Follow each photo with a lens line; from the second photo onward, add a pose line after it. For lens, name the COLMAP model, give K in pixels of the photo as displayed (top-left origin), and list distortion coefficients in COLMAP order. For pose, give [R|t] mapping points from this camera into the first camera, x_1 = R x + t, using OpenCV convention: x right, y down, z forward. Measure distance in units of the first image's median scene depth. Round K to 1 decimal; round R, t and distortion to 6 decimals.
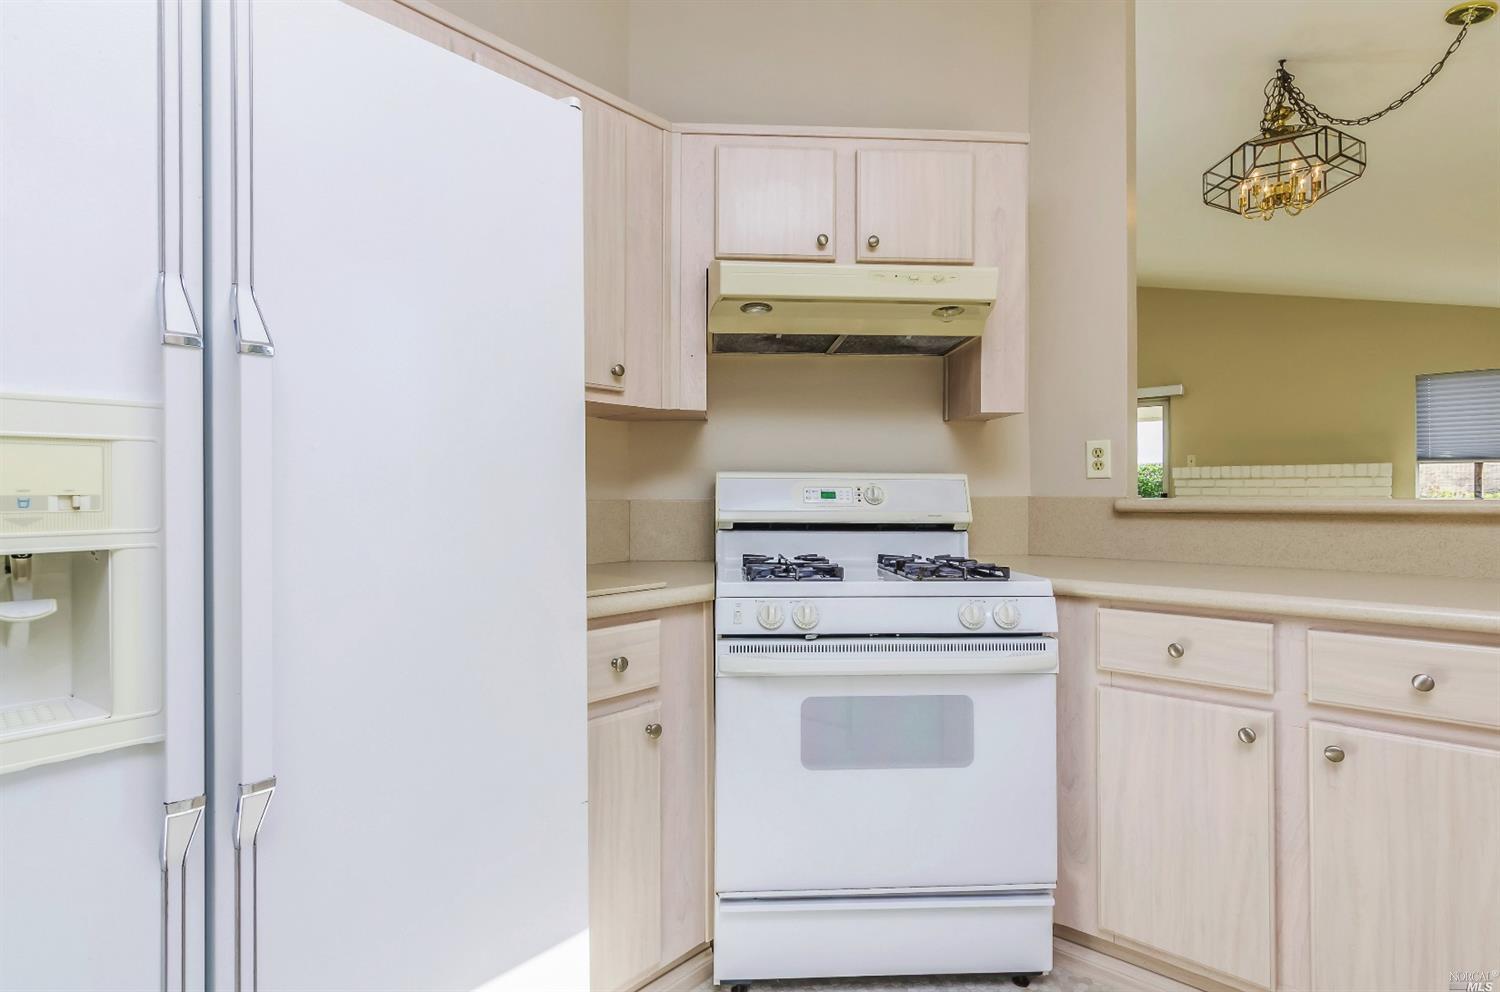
lens RADIAL K [[725.3, 0, 750.0], [0, 725.3, 496.0], [0, 0, 1]] dist [-0.003496, -0.000052]
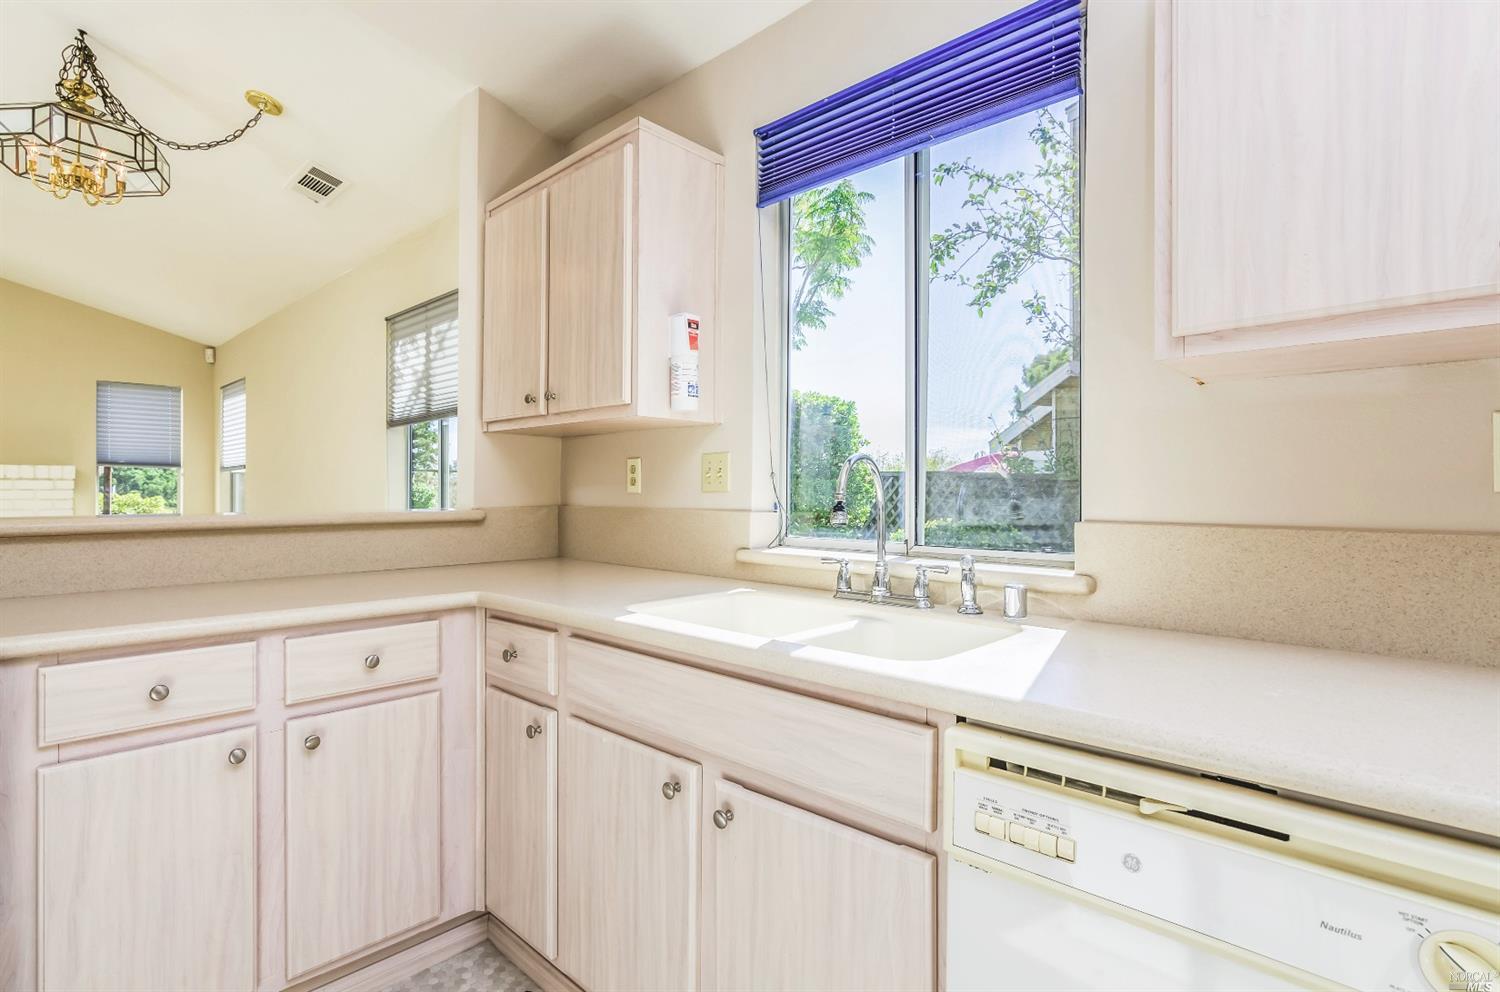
lens RADIAL K [[725.3, 0, 750.0], [0, 725.3, 496.0], [0, 0, 1]] dist [-0.003496, -0.000052]
pose [[0.053925, -0.002032, 0.998543, -0.244876], [0.002222, 0.999996, 0.001915, -0.027645], [-0.998543, 0.002116, 0.053929, 0.204372]]
